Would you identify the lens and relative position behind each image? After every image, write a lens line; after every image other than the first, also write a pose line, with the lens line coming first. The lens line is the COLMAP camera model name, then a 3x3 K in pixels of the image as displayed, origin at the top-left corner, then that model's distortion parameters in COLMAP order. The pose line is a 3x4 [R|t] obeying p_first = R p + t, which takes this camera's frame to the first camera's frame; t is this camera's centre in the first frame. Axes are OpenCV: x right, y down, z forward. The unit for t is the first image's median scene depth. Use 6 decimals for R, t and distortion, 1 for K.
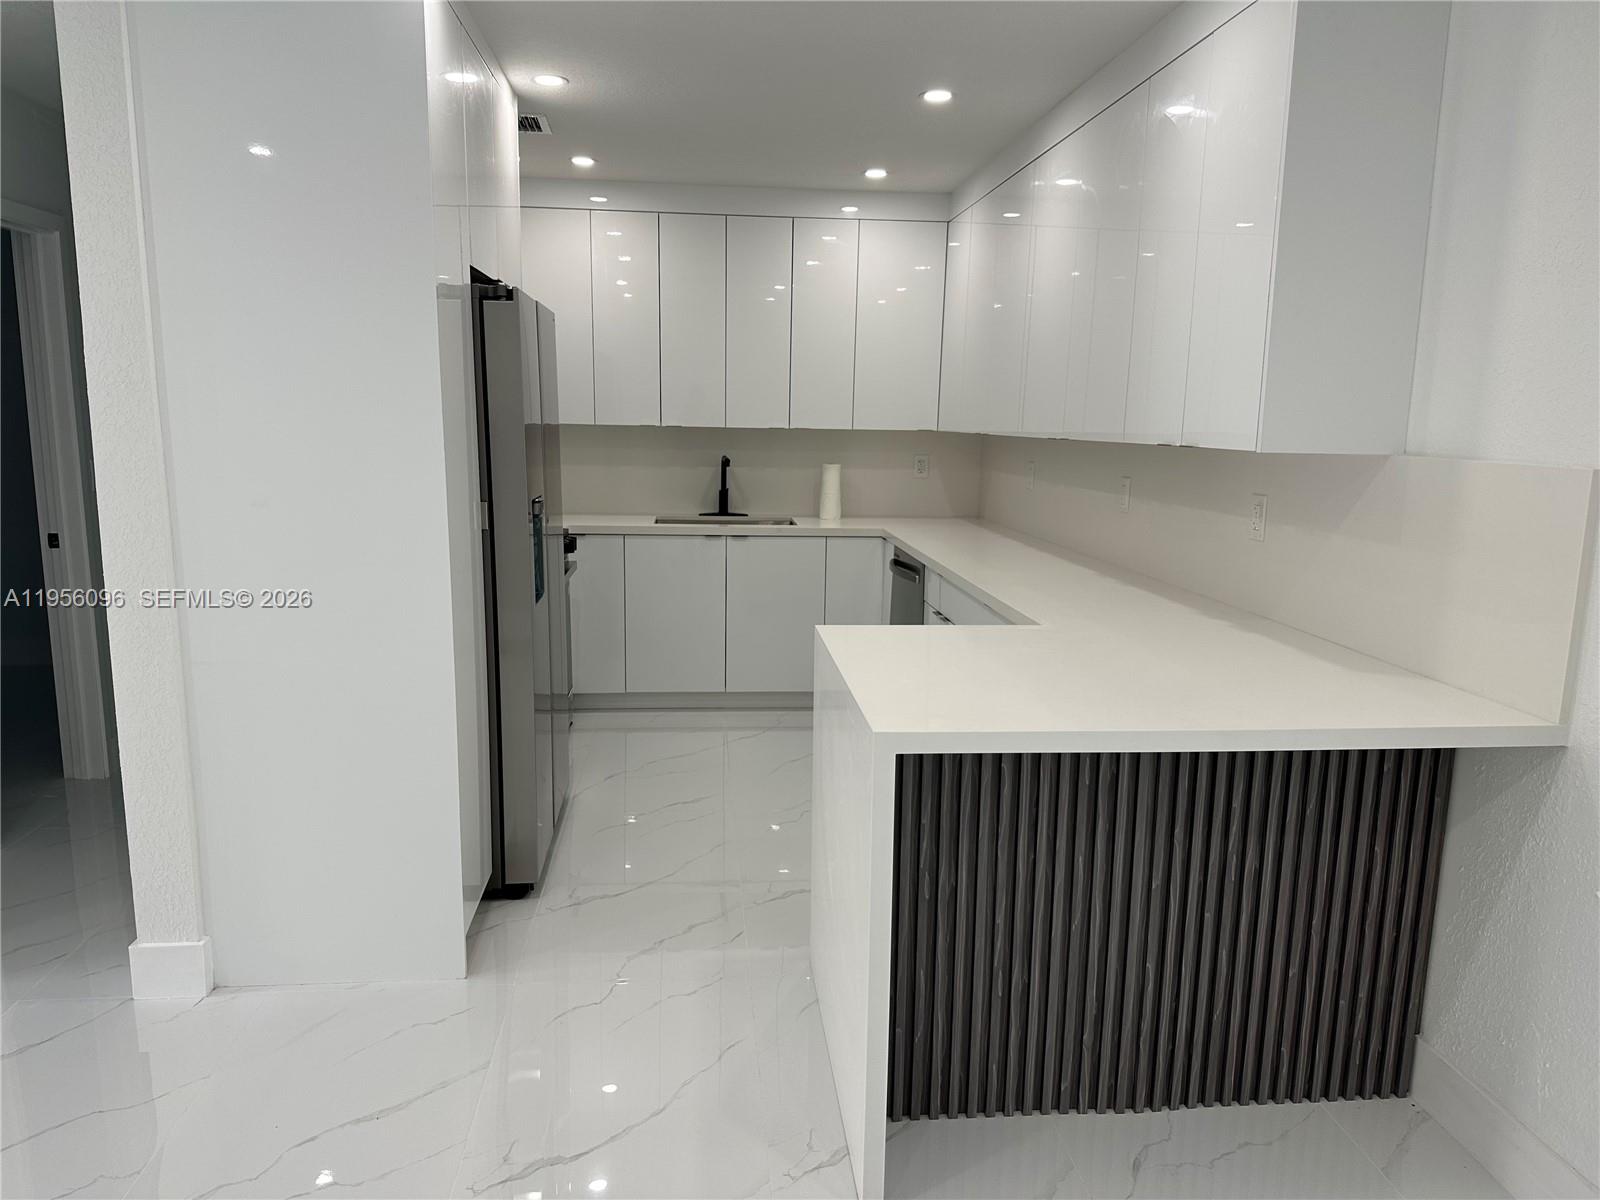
lens RADIAL K [[1103.1, 0, 800.0], [0, 1103.1, 600.0], [0, 0, 1]] dist [0.117747, -0.195196]
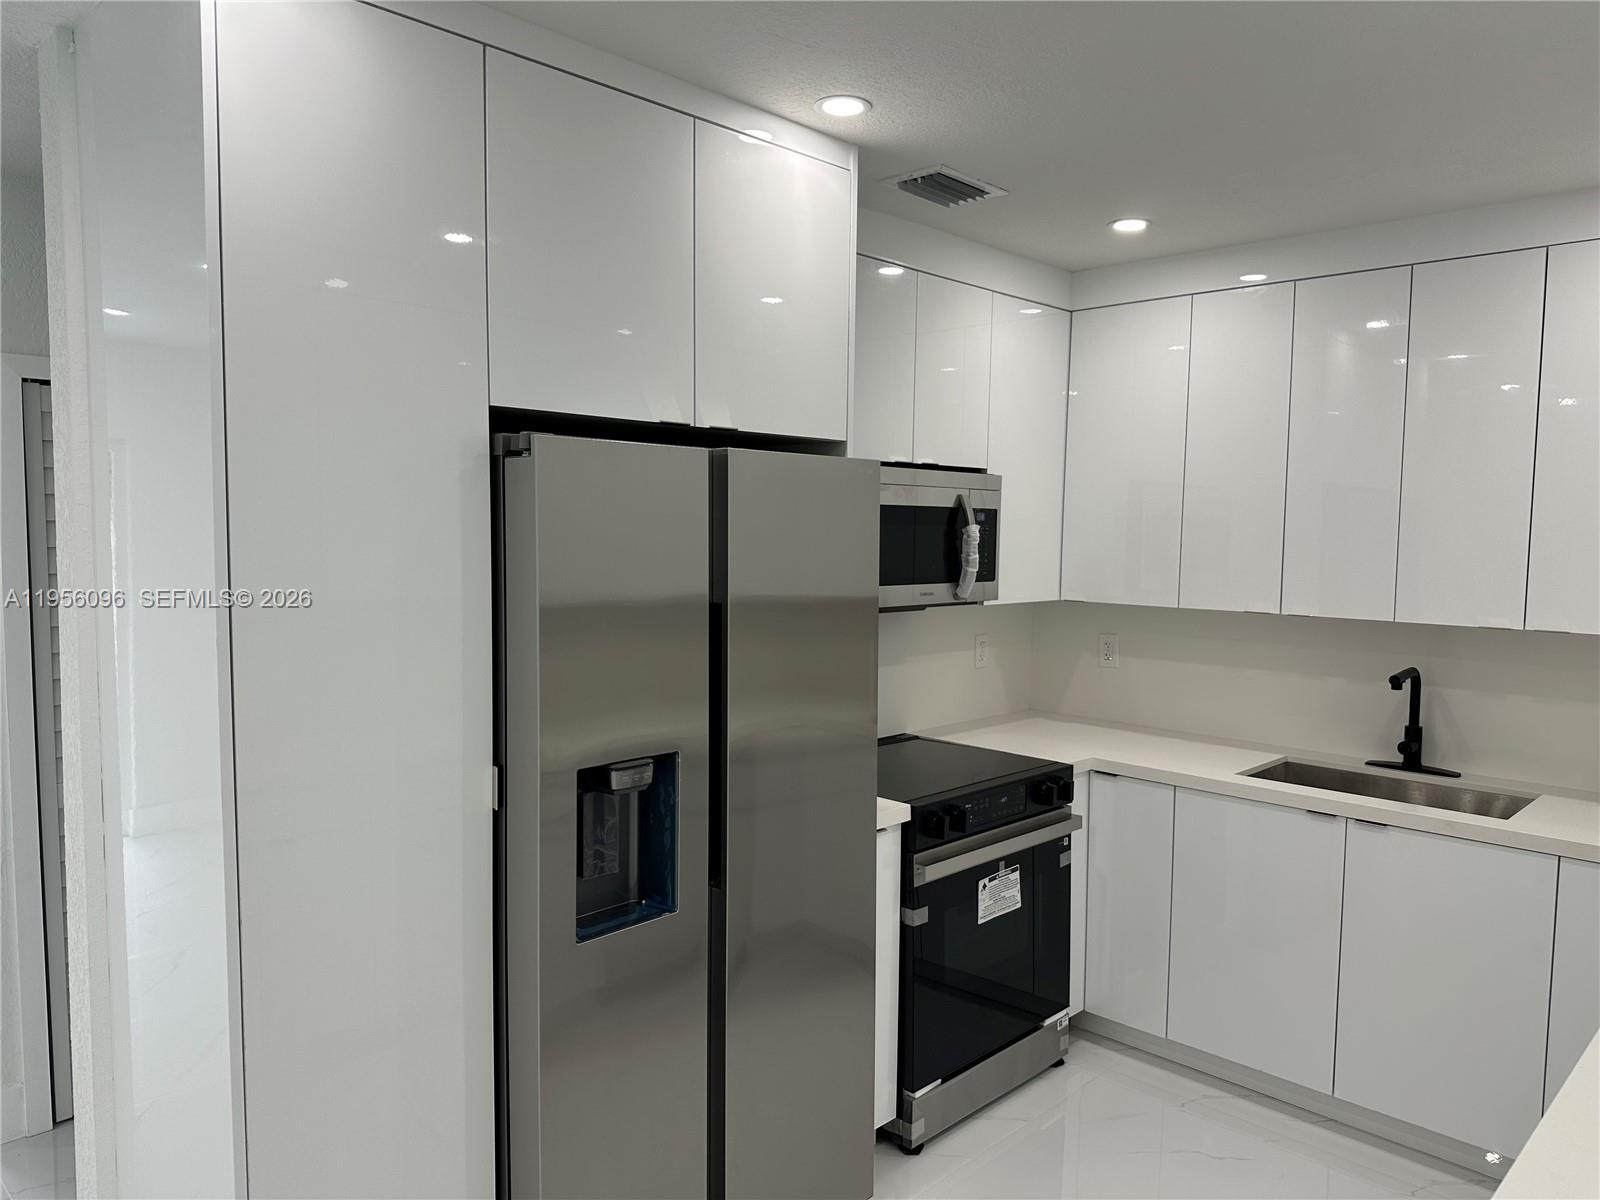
lens RADIAL K [[1103.1, 0, 800.0], [0, 1103.1, 600.0], [0, 0, 1]] dist [0.117747, -0.195196]
pose [[0.650878, 0.041160, -0.758066, 0.326028], [-0.130943, 0.989651, -0.058694, -0.179790], [0.747805, 0.137466, 0.649532, 0.758178]]
